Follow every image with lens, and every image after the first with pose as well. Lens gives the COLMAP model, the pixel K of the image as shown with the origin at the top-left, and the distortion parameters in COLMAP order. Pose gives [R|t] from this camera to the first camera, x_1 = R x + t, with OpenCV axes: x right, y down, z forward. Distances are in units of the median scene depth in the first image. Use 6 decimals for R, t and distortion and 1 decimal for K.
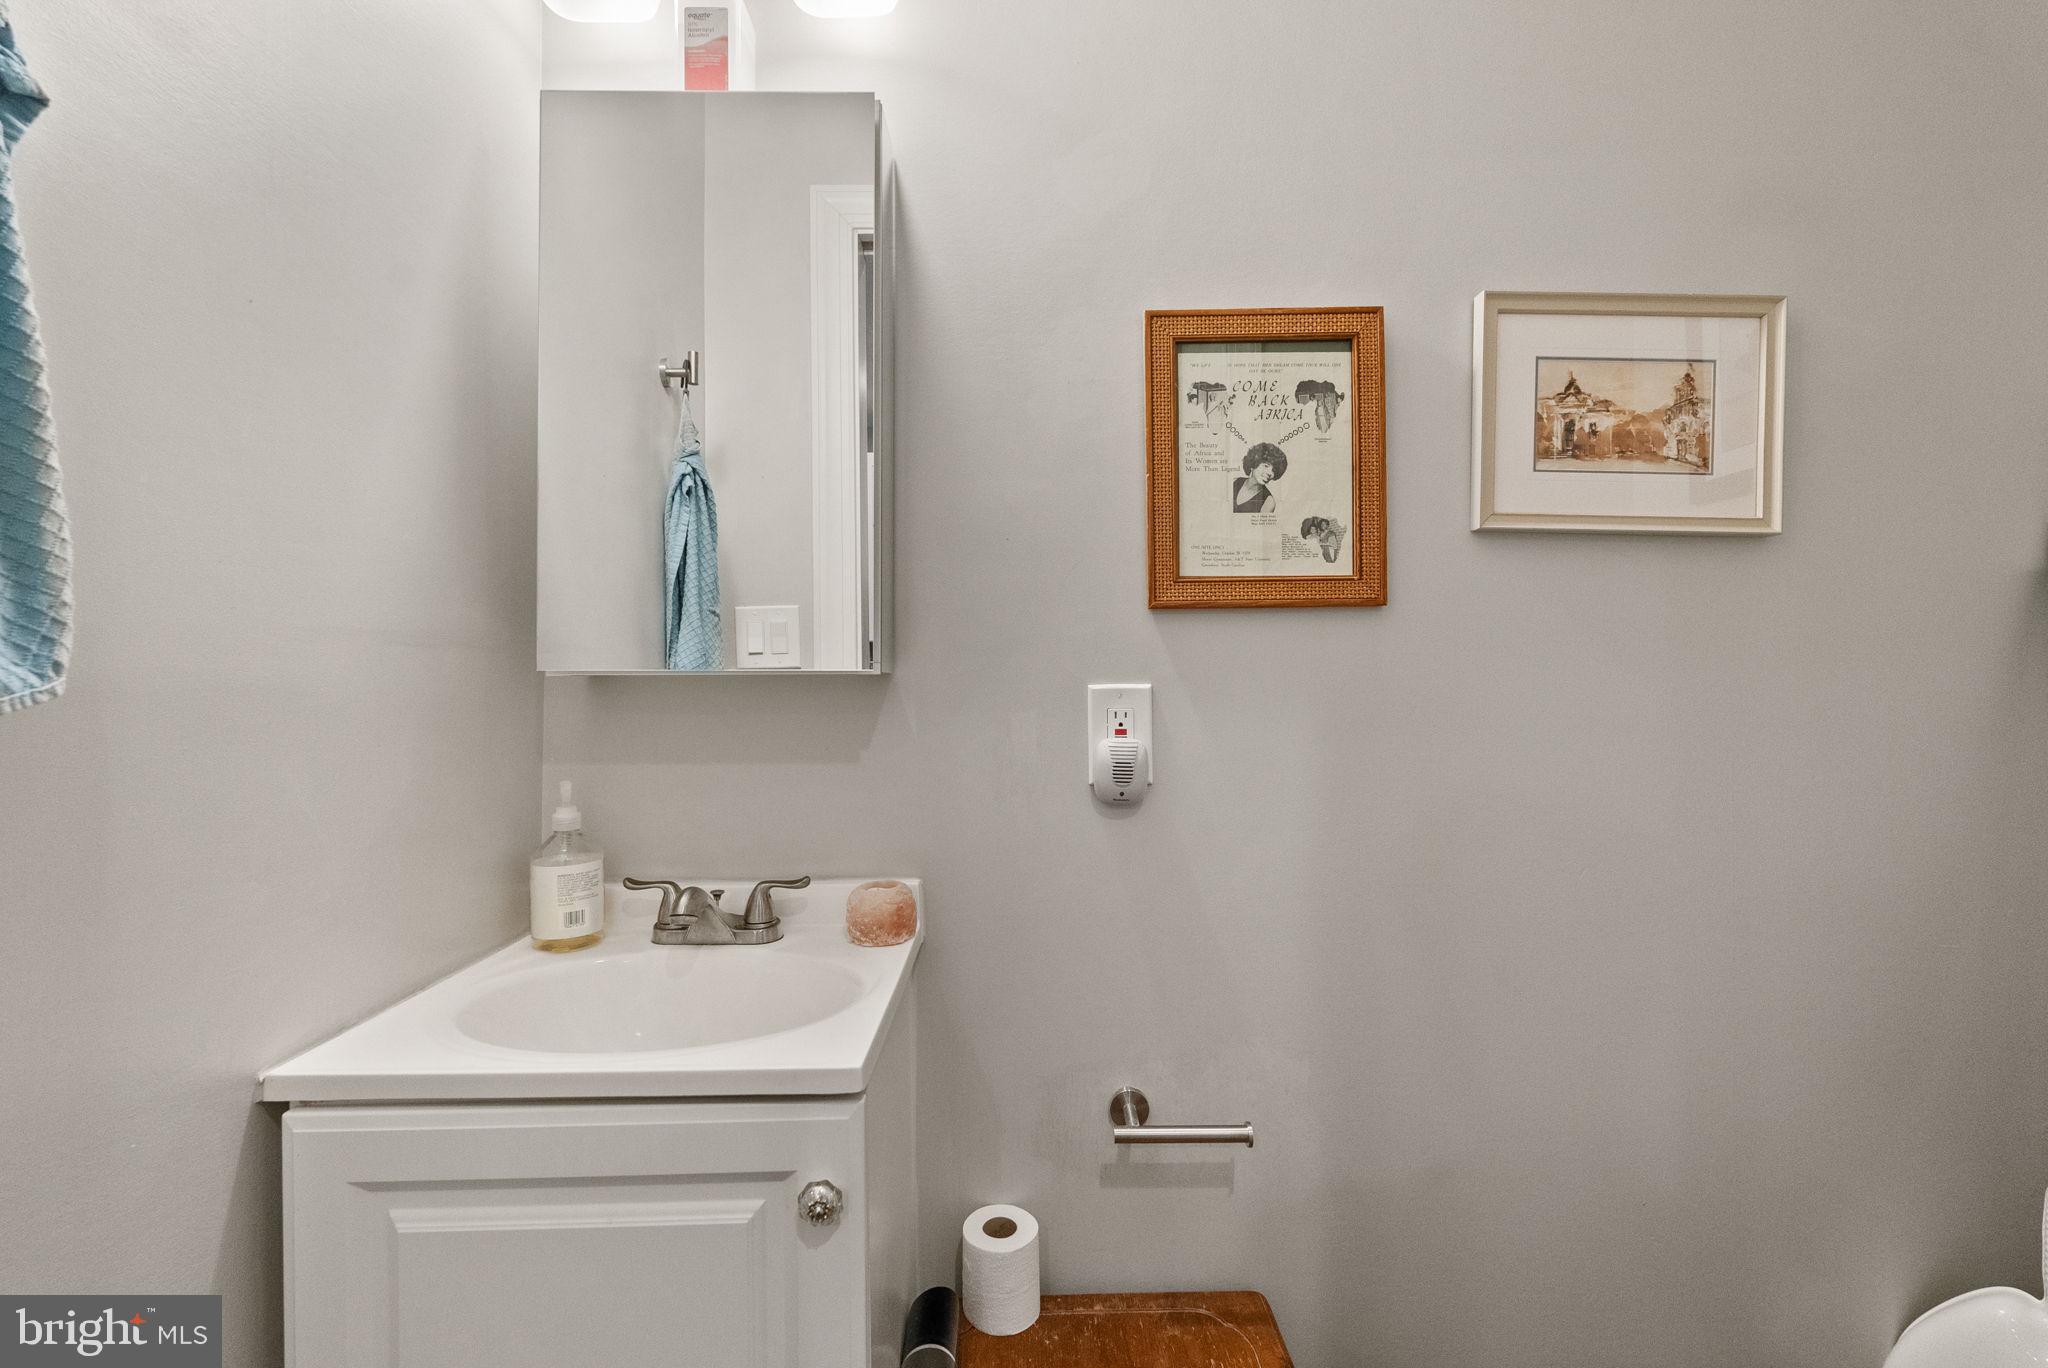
lens RADIAL K [[903.0, 0, 1026.4], [0, 903.0, 680.9], [0, 0, 1]] dist [-0.002986, 0.000732]
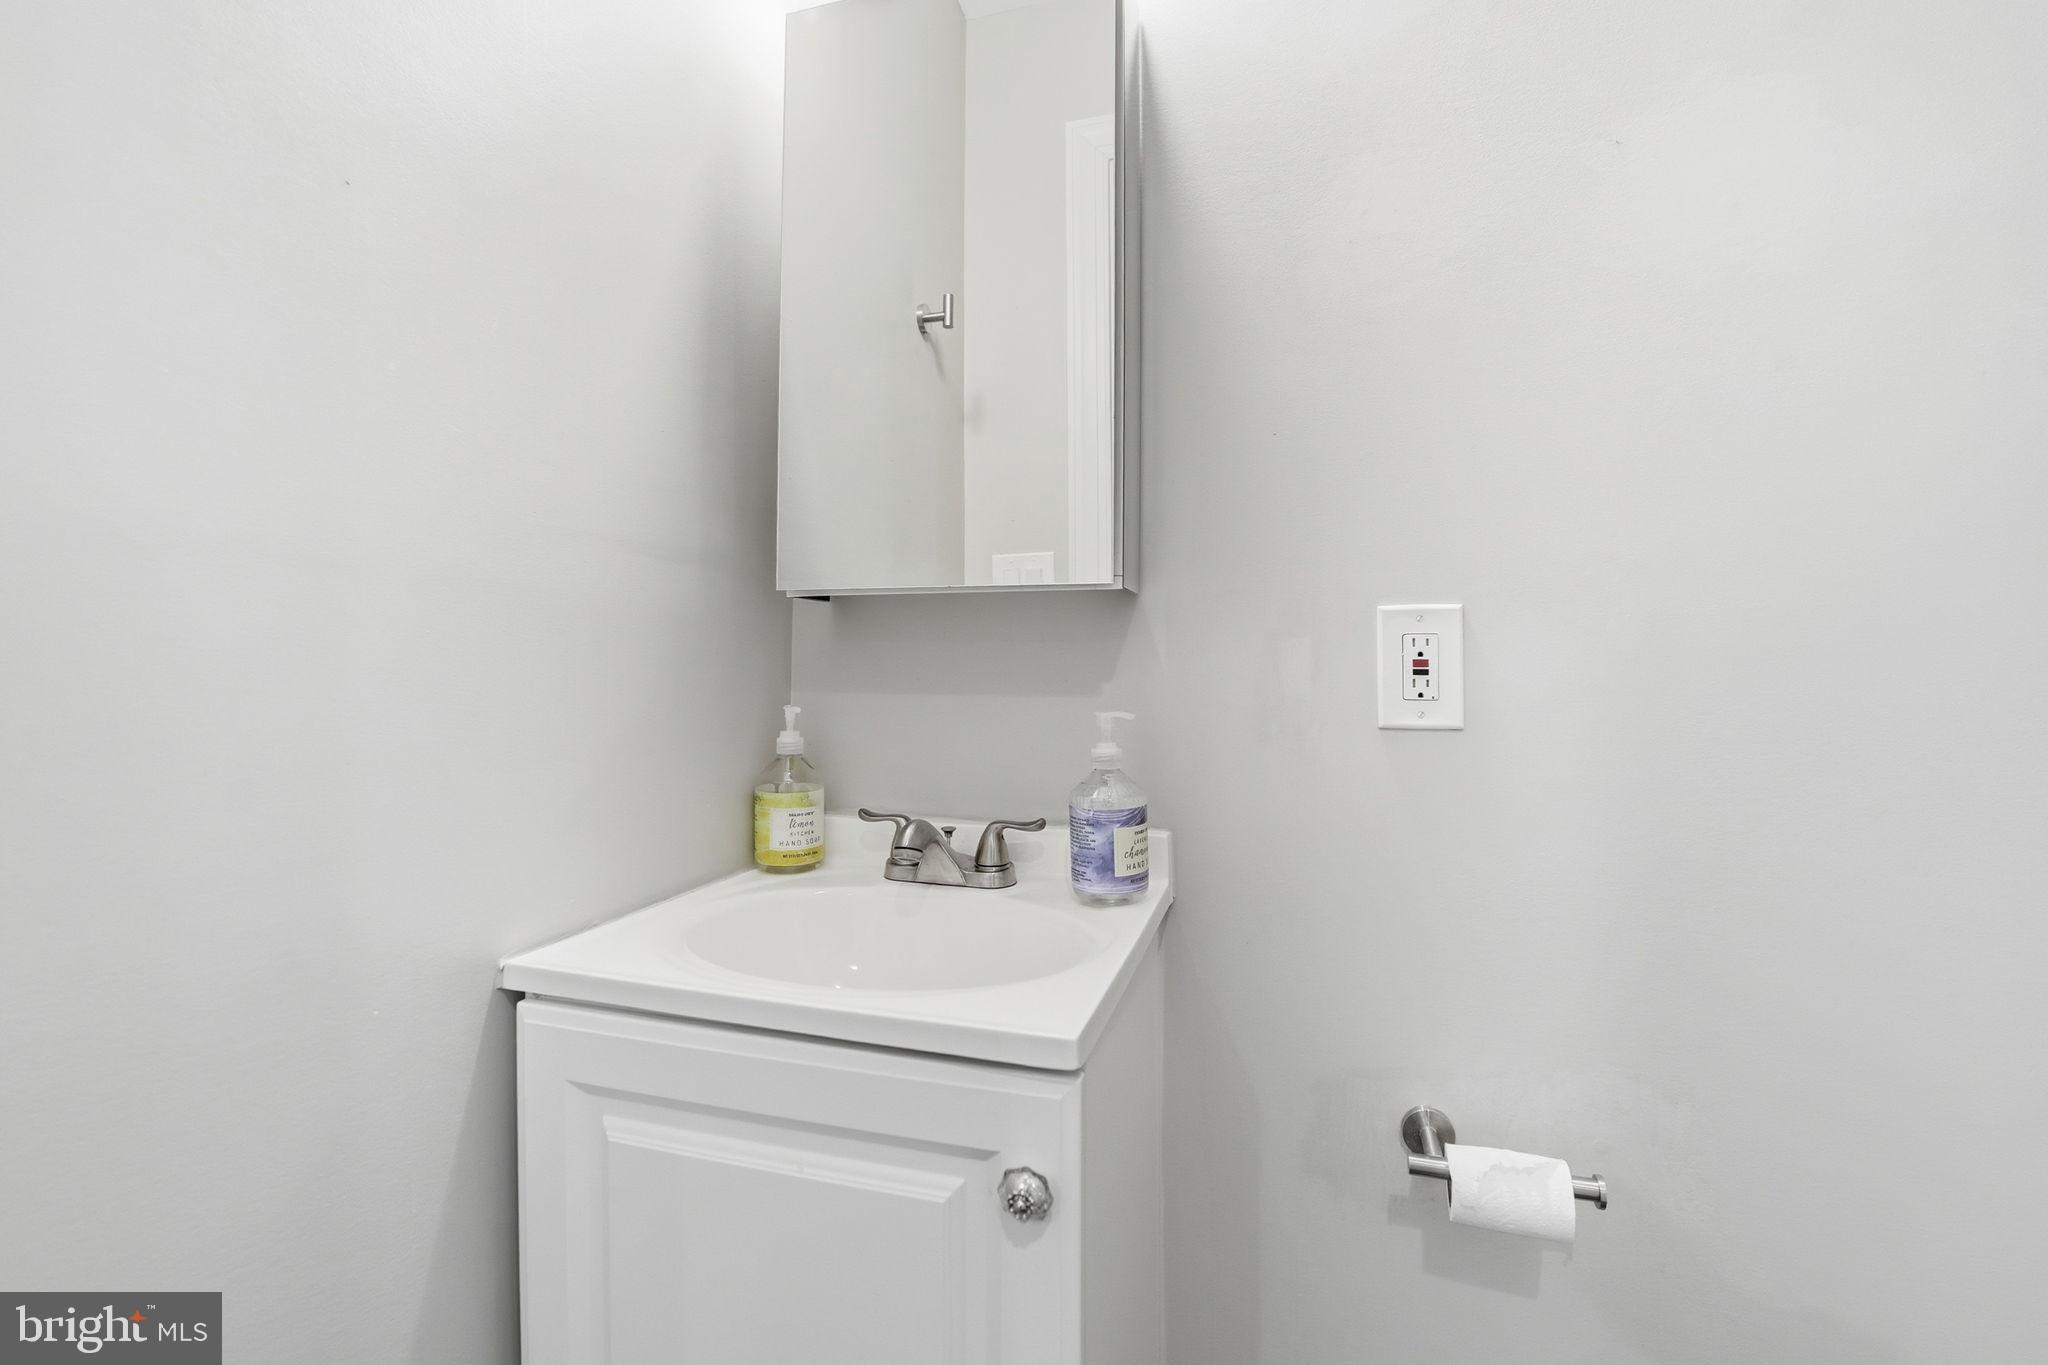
lens RADIAL K [[843.4, 0, 1029.1], [0, 843.4, 673.4], [0, 0, 1]] dist [-0.022462, 0.000601]
pose [[0.950166, 0.002102, -0.311738, 0.007170], [-0.004863, 0.999956, -0.008080, 0.081445], [0.311707, 0.009193, 0.950134, 0.202827]]
